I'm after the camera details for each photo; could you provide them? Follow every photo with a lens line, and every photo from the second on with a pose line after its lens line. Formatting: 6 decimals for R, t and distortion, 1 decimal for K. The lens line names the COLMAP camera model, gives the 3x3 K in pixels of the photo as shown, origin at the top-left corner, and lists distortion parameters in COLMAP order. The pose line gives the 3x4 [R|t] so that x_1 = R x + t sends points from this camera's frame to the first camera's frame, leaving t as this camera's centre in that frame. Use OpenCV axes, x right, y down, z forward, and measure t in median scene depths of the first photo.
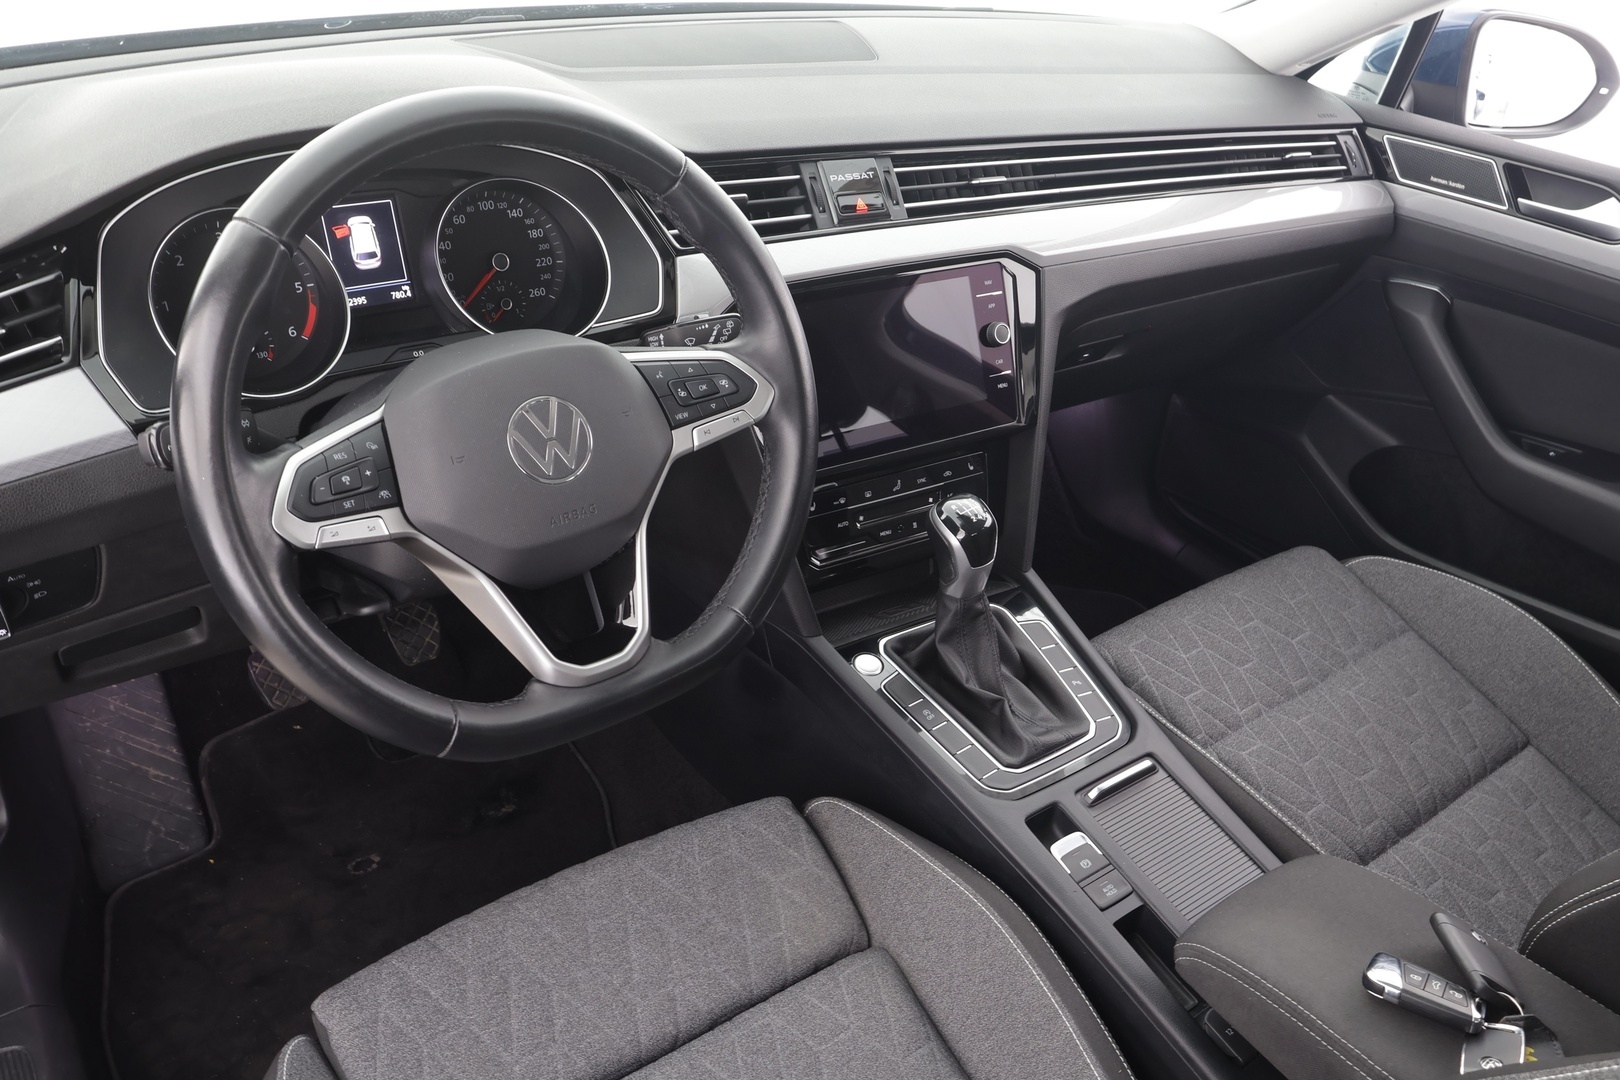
lens RADIAL K [[1295.1, 0, 845.0], [0, 1295.1, 539.4], [0, 0, 1]] dist [0.012965, -0.003552]
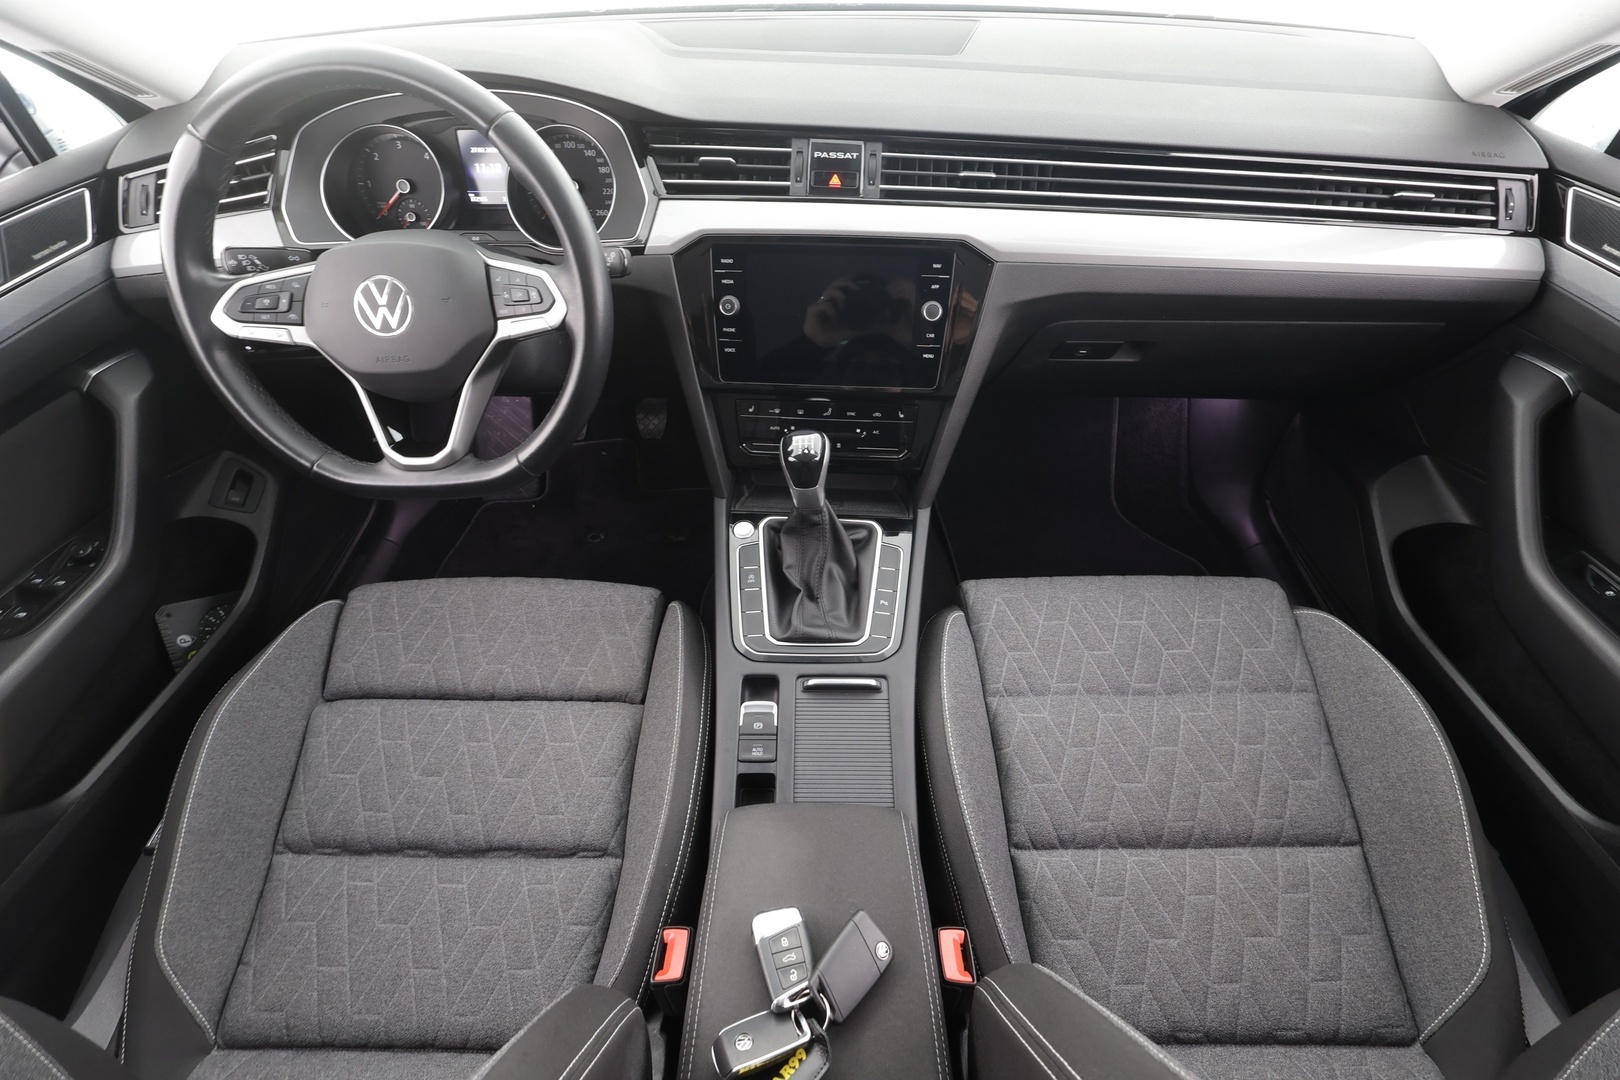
lens RADIAL K [[770.1, 0, 815.1], [0, 770.1, 547.8], [0, 0, 1]] dist [0.001910, -0.000655]
pose [[0.785332, 0.367472, -0.498215, 0.488217], [-0.257922, 0.925816, 0.276300, -0.131458], [0.562787, -0.088486, 0.821852, 0.354216]]
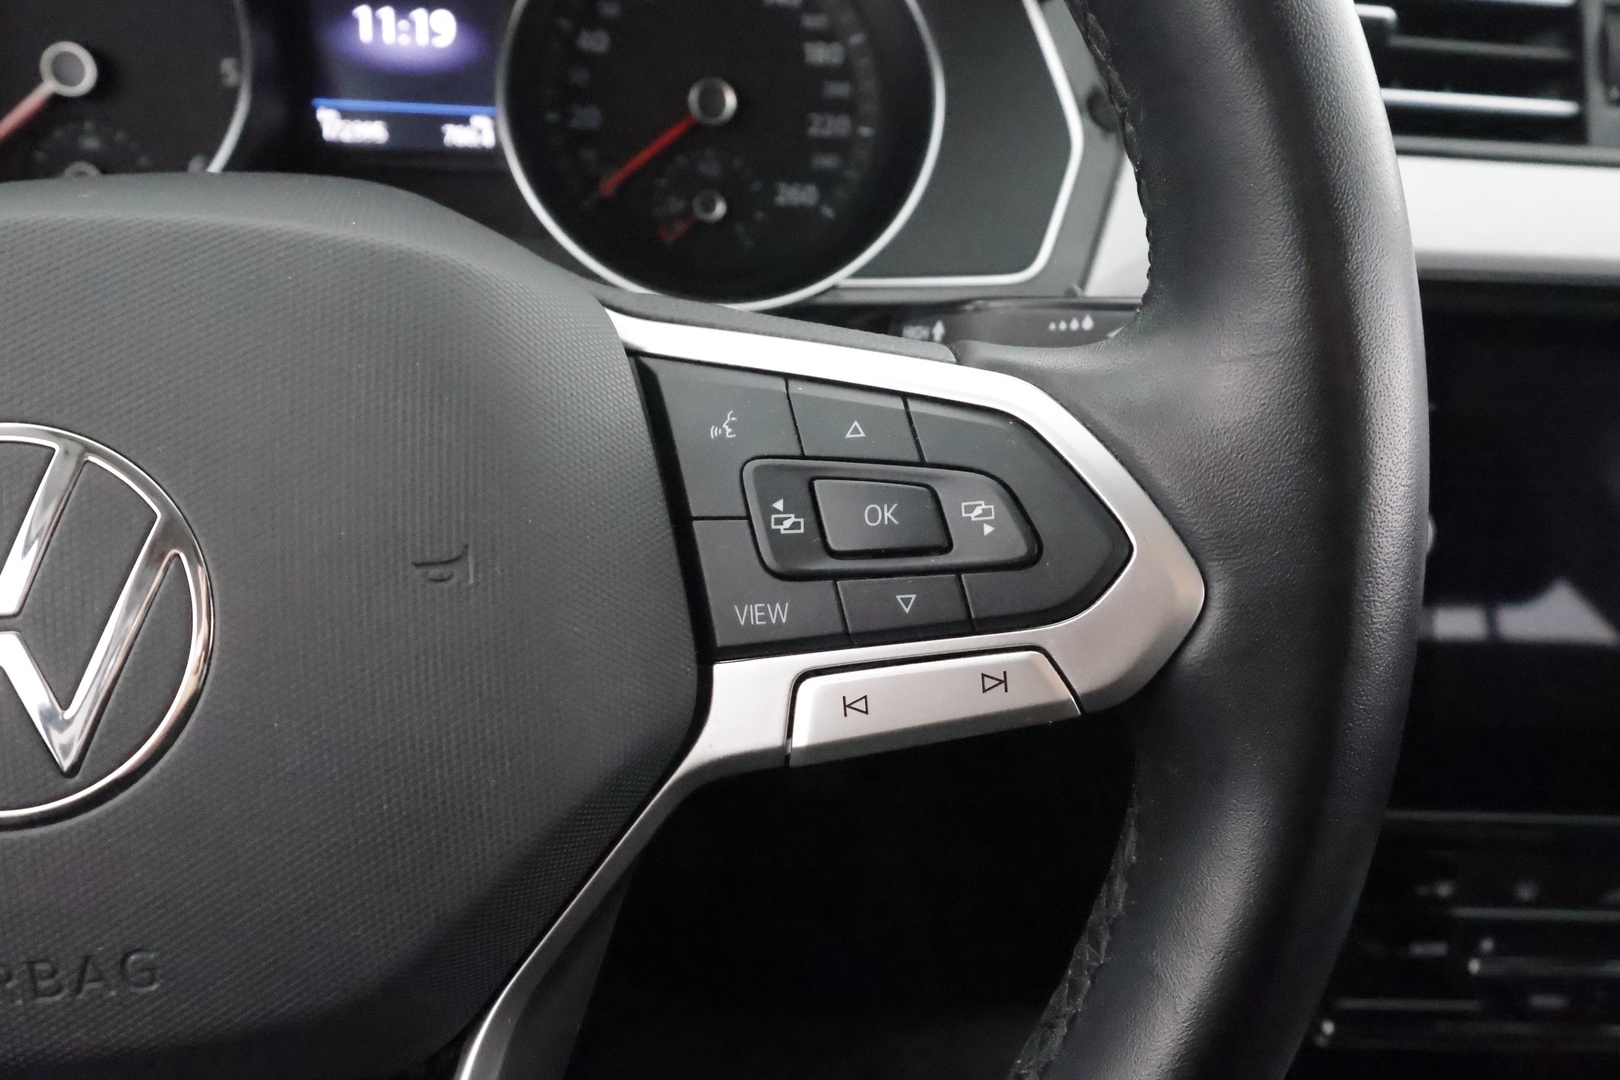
lens RADIAL K [[1284.8, 0, 817.9], [0, 1284.8, 548.5], [0, 0, 1]] dist [-0.002117, -0.001635]
pose [[0.852566, 0.249550, -0.459190, -0.010562], [-0.268218, 0.963024, 0.025369, -0.085413], [0.448542, 0.101534, 0.887976, 0.595509]]
